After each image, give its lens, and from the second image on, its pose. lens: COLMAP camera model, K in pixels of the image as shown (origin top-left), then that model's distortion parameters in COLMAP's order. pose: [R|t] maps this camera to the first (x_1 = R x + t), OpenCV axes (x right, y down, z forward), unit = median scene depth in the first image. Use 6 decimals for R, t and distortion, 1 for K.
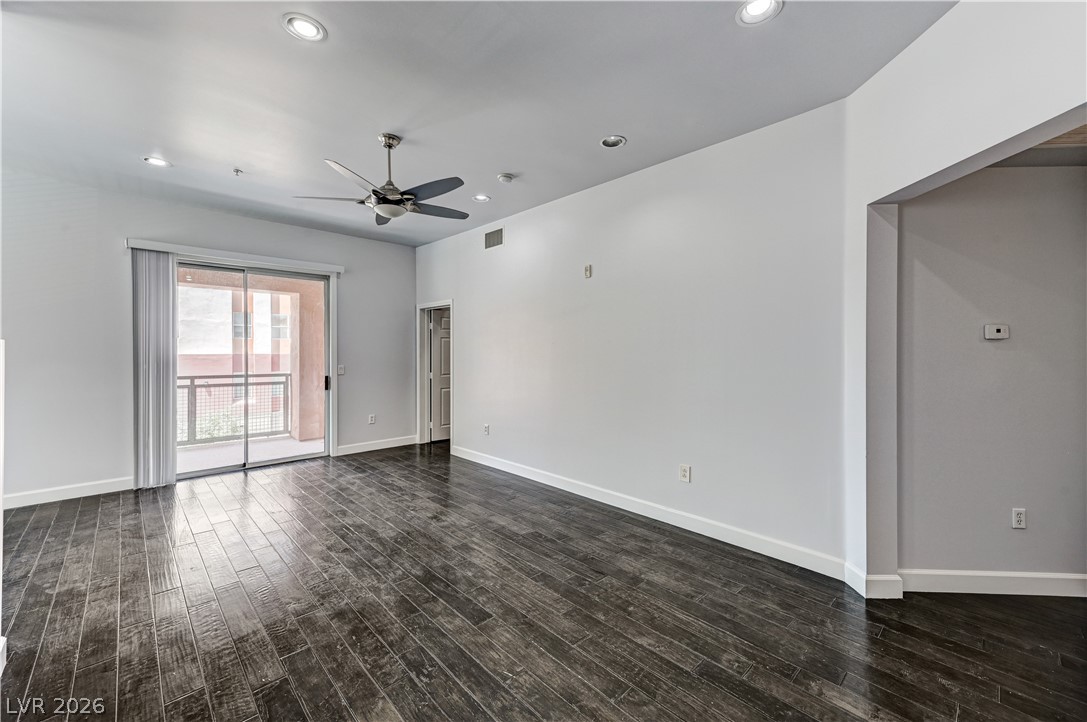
lens RADIAL K [[435.5, 0, 544.6], [0, 435.5, 356.6], [0, 0, 1]] dist [0.029388, 0.000201]
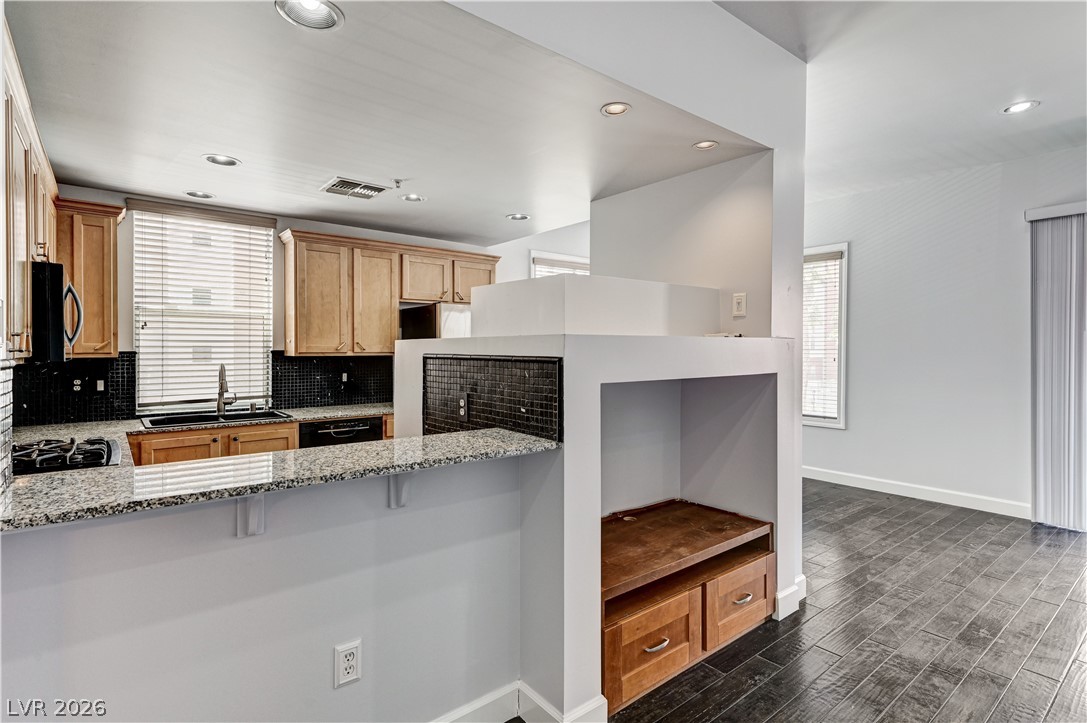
lens RADIAL K [[543.2, 0, 545.9], [0, 543.2, 353.0], [0, 0, 1]] dist [0.016003, -0.000136]
pose [[-0.076824, 0.002598, -0.997041, 0.170796], [-0.013015, 0.999909, 0.003608, 0.003431], [0.996960, 0.013254, -0.076783, 0.260667]]
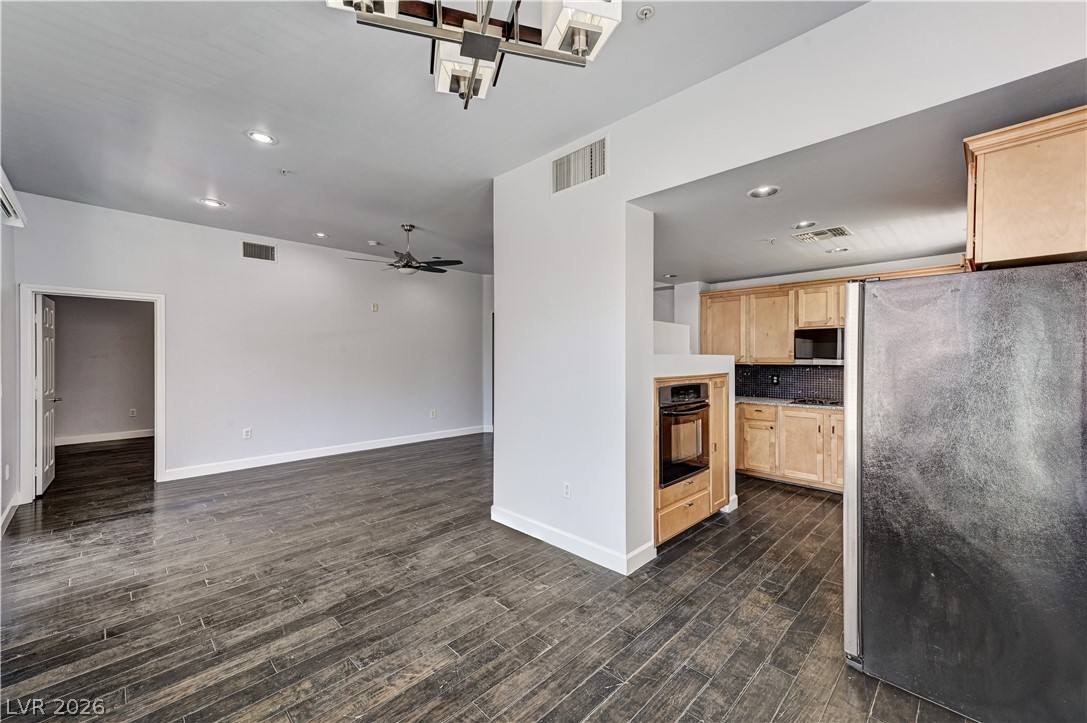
lens RADIAL K [[435.5, 0, 544.6], [0, 435.5, 357.1], [0, 0, 1]] dist [0.029388, 0.000201]
pose [[-0.031594, -0.005226, 0.999487, -1.817476], [0.008616, 0.999948, 0.005501, -0.016523], [-0.999464, 0.008786, -0.031547, 0.511498]]
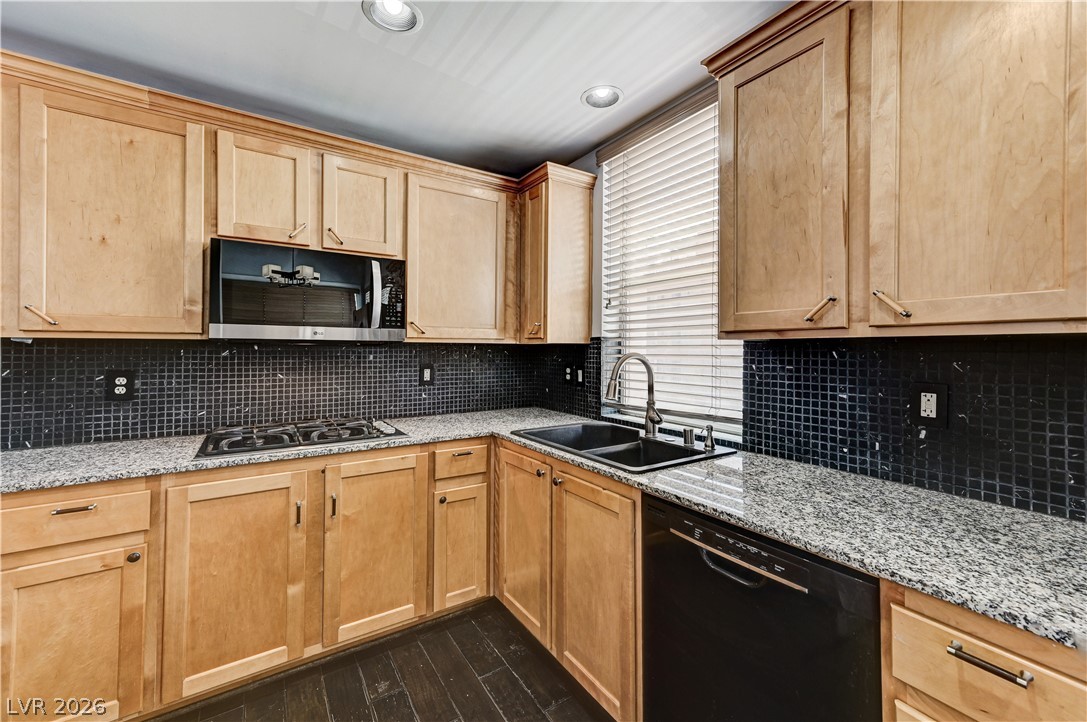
lens RADIAL K [[440.2, 0, 547.4], [0, 440.2, 344.1], [0, 0, 1]] dist [0.012843, 0.000268]
pose [[-0.984777, -0.006265, 0.173712, -0.872547], [-0.006436, 0.999979, -0.000423, 0.026846], [-0.173706, -0.001534, -0.984796, 0.076894]]
